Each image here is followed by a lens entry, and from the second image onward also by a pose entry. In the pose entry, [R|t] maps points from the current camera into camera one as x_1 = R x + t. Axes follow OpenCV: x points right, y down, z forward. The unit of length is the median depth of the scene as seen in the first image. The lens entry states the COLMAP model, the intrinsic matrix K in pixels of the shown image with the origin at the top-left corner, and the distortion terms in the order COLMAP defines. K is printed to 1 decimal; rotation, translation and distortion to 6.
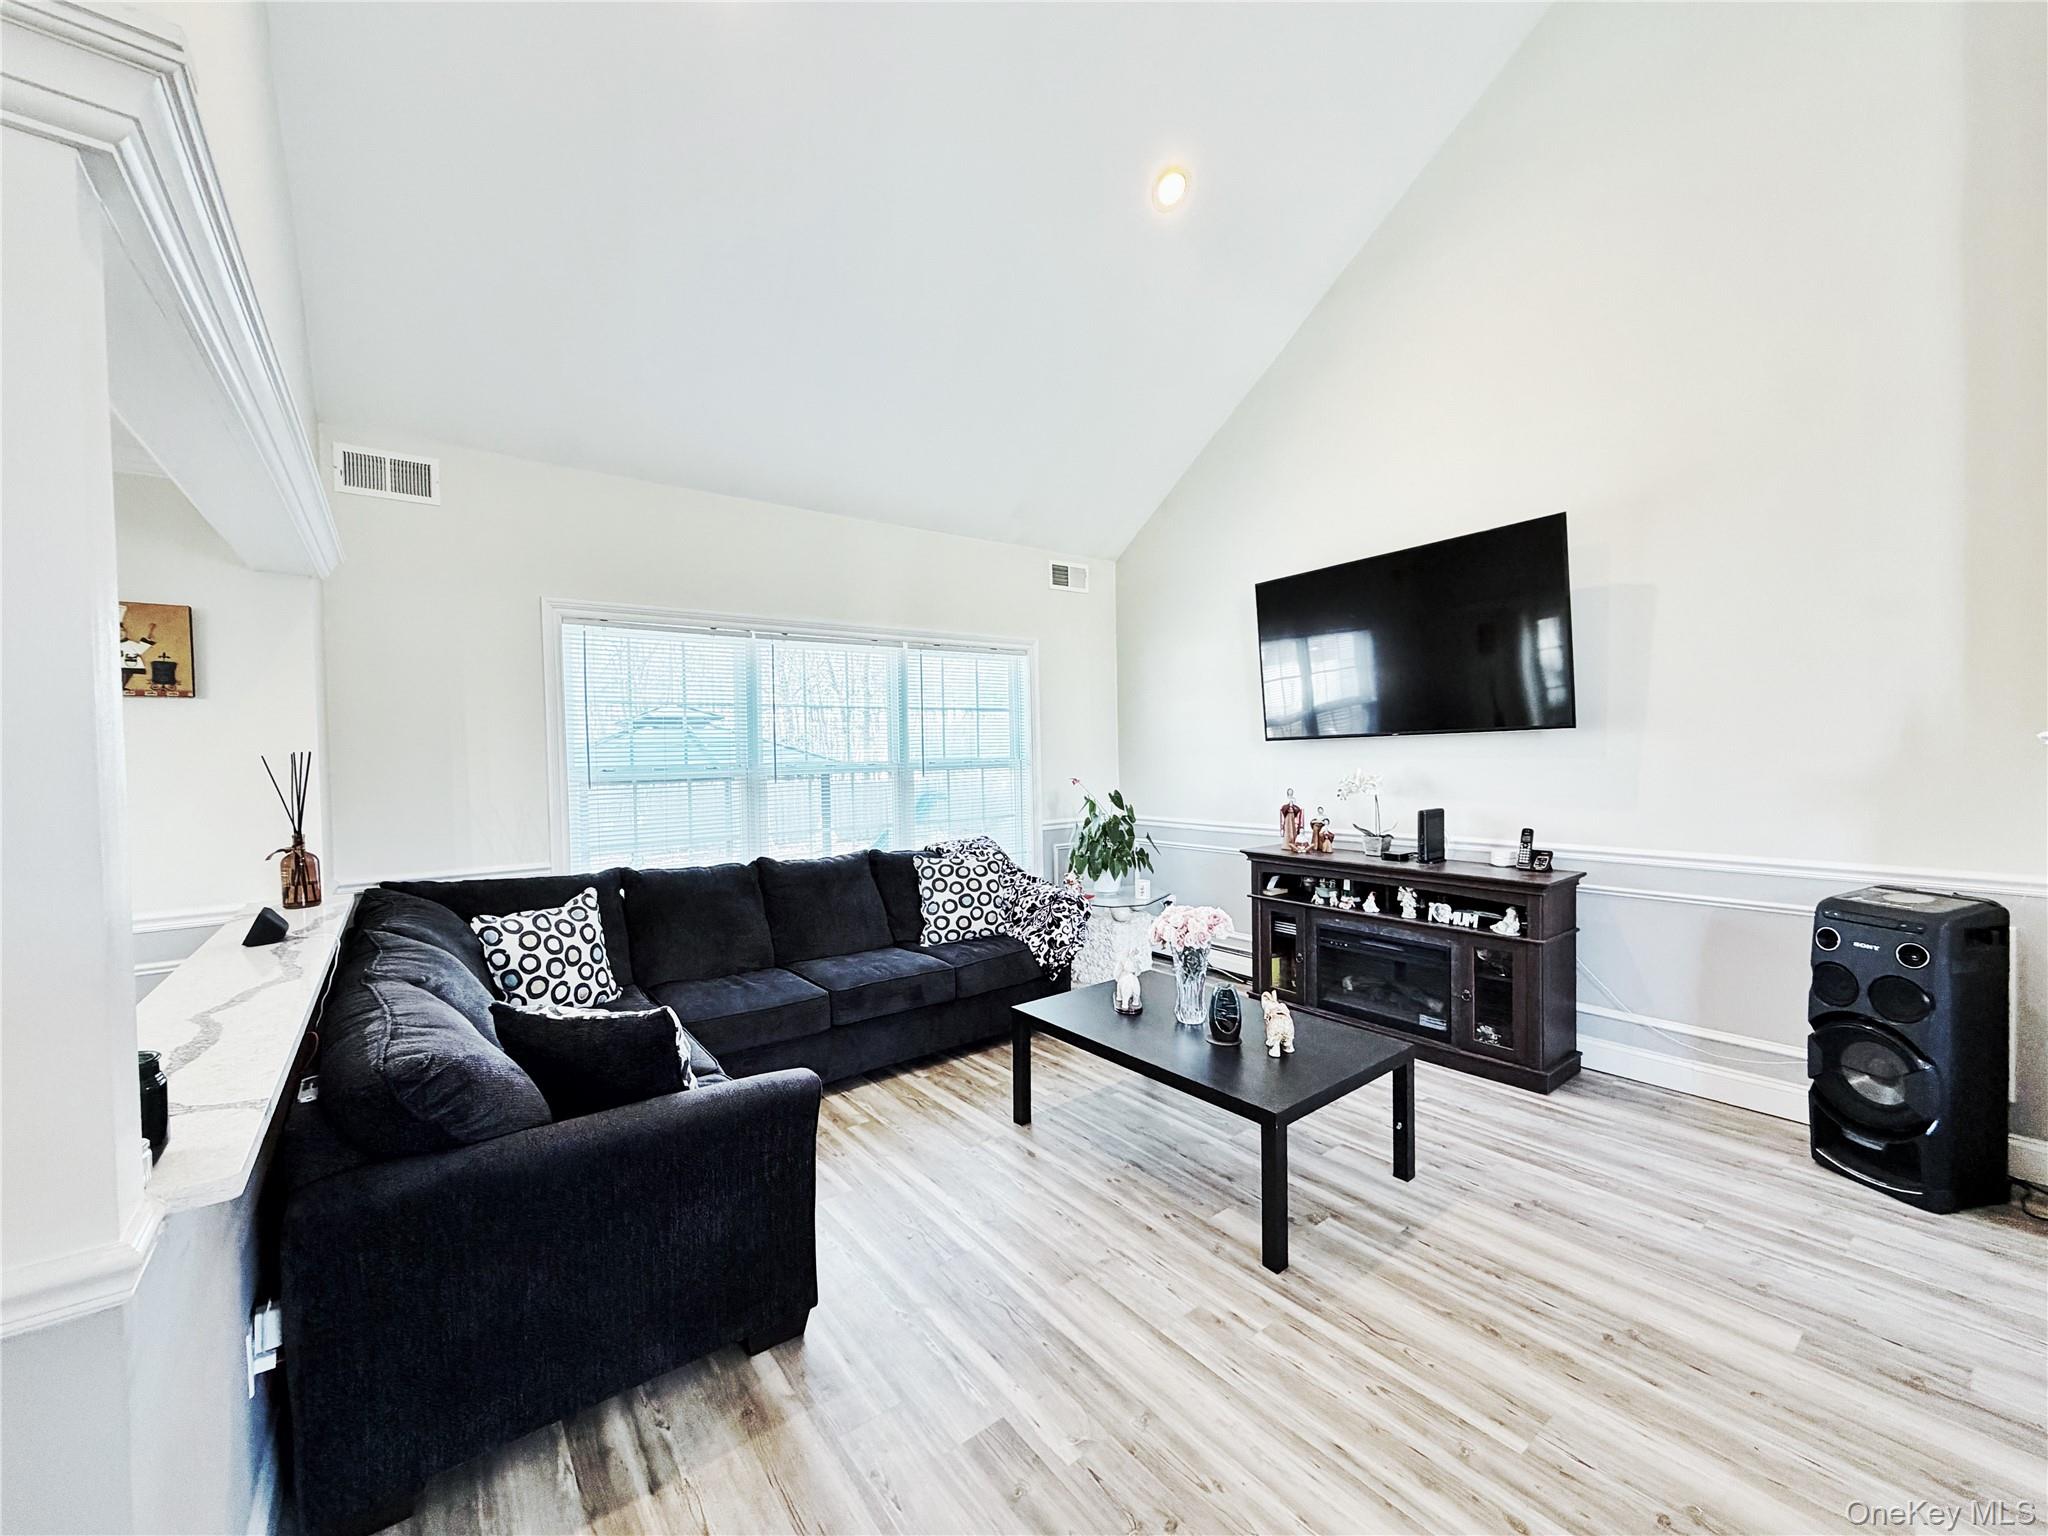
lens RADIAL K [[813.2, 0, 1020.4], [0, 813.2, 769.2], [0, 0, 1]] dist [-0.000591, 0.000064]
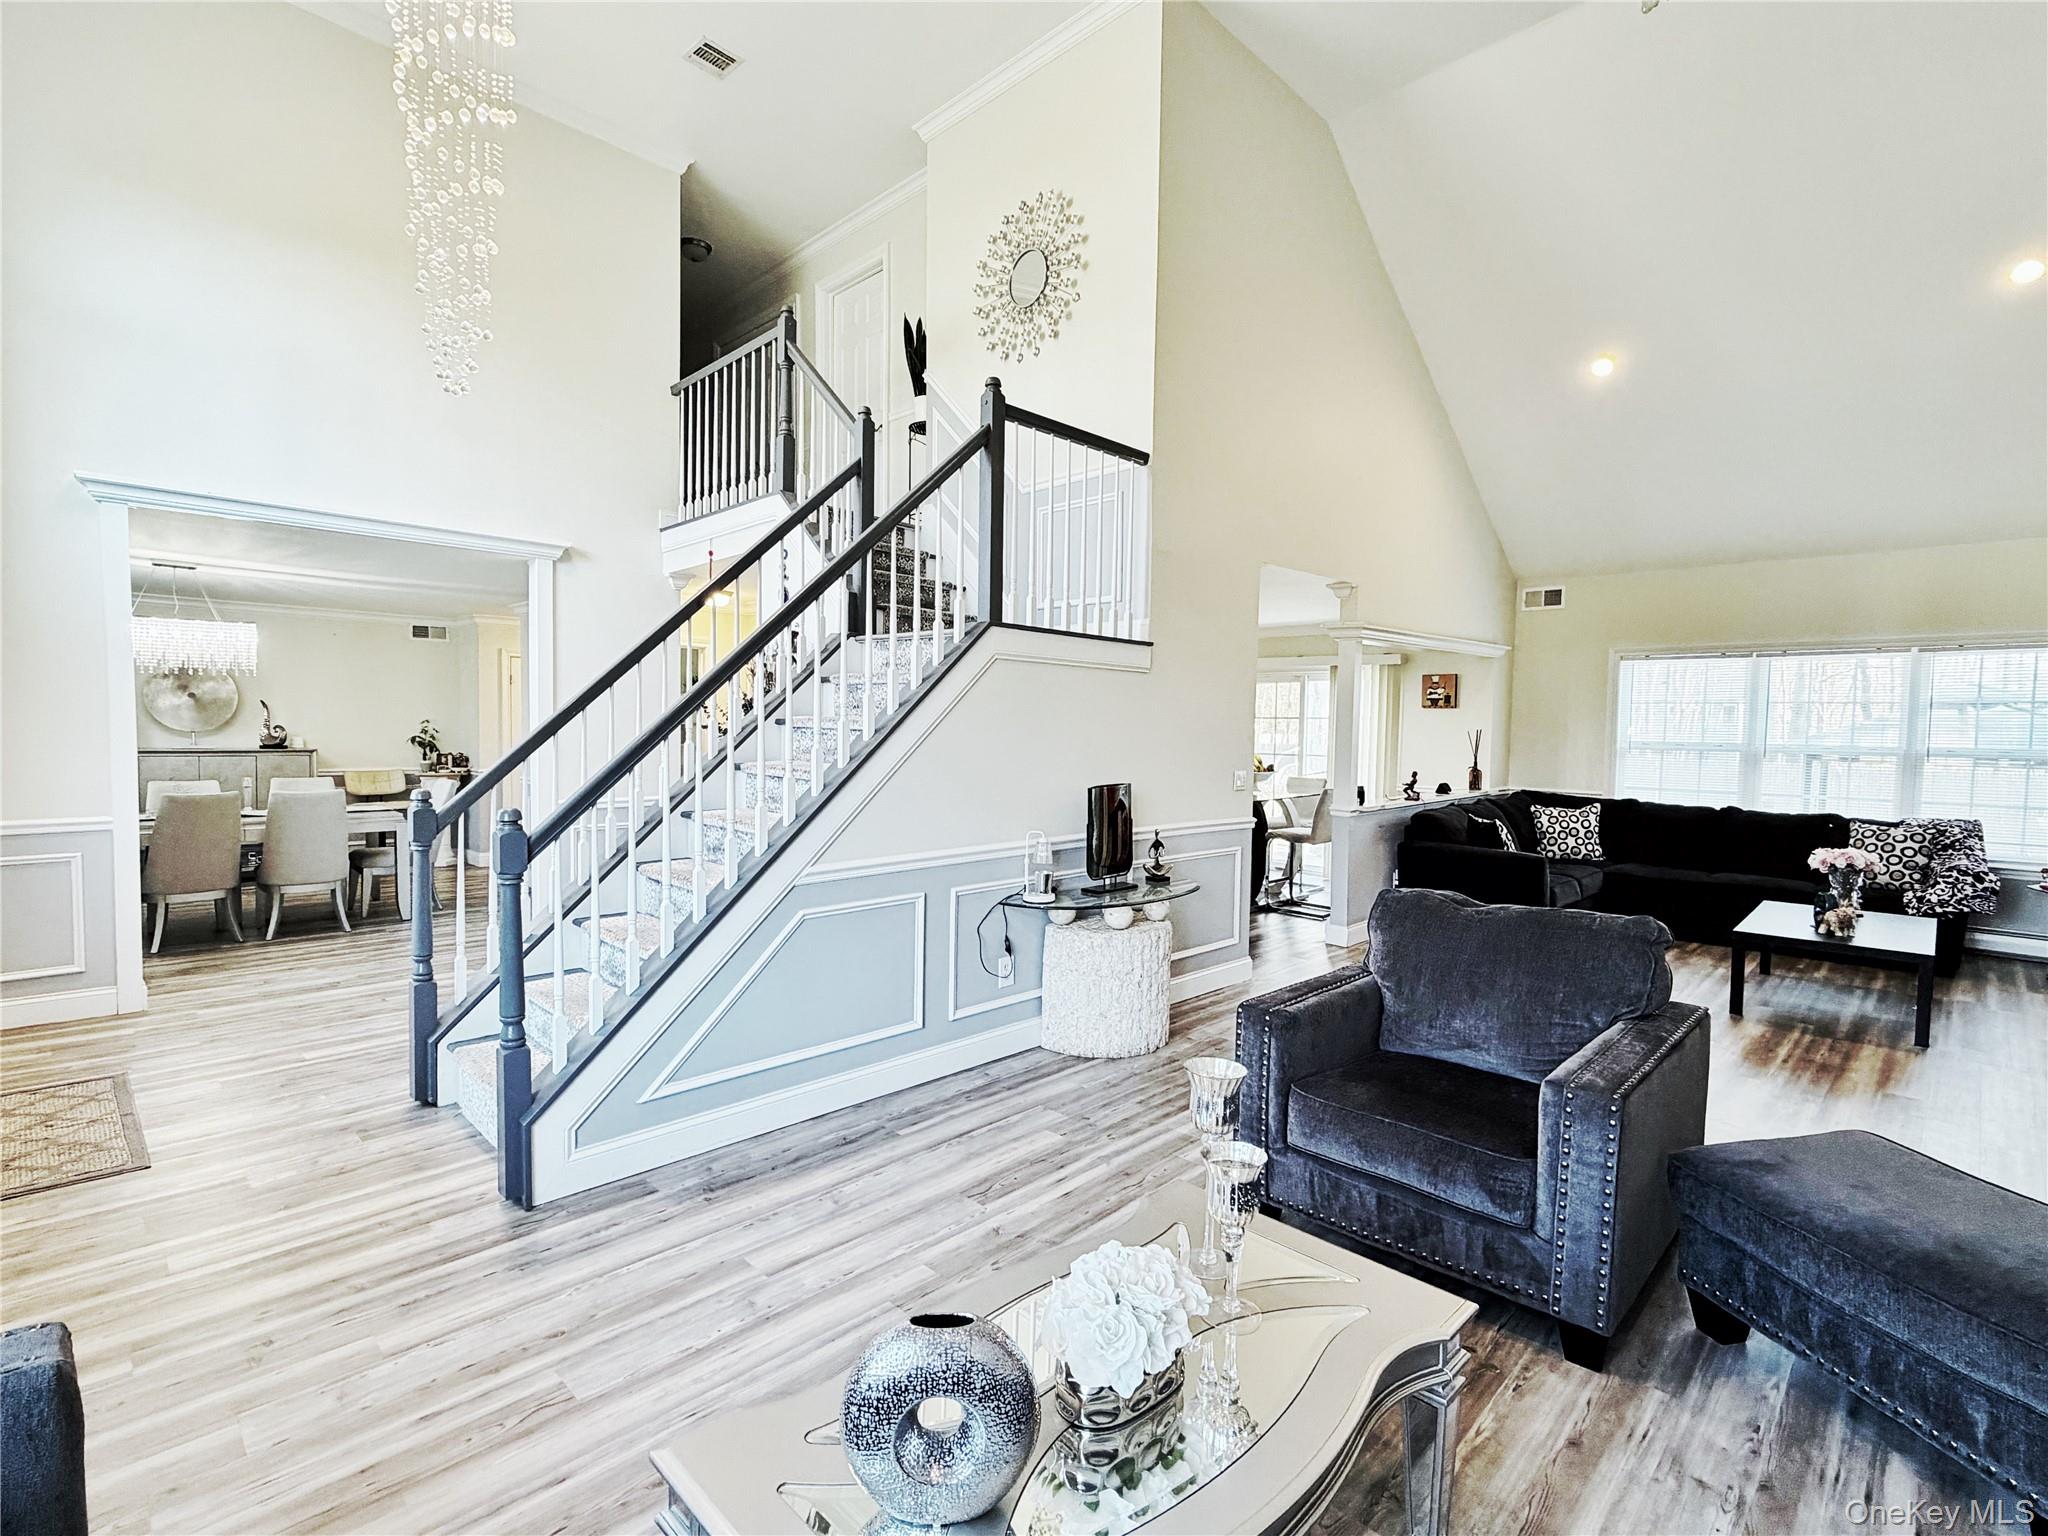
lens RADIAL K [[965.7, 0, 1017.7], [0, 965.7, 770.3], [0, 0, 1]] dist [-0.000652, -0.000114]
pose [[0.131450, 0.070752, -0.988795, 1.251719], [-0.035468, 0.997147, 0.066635, -0.029189], [0.990688, 0.026311, 0.133584, -0.541633]]
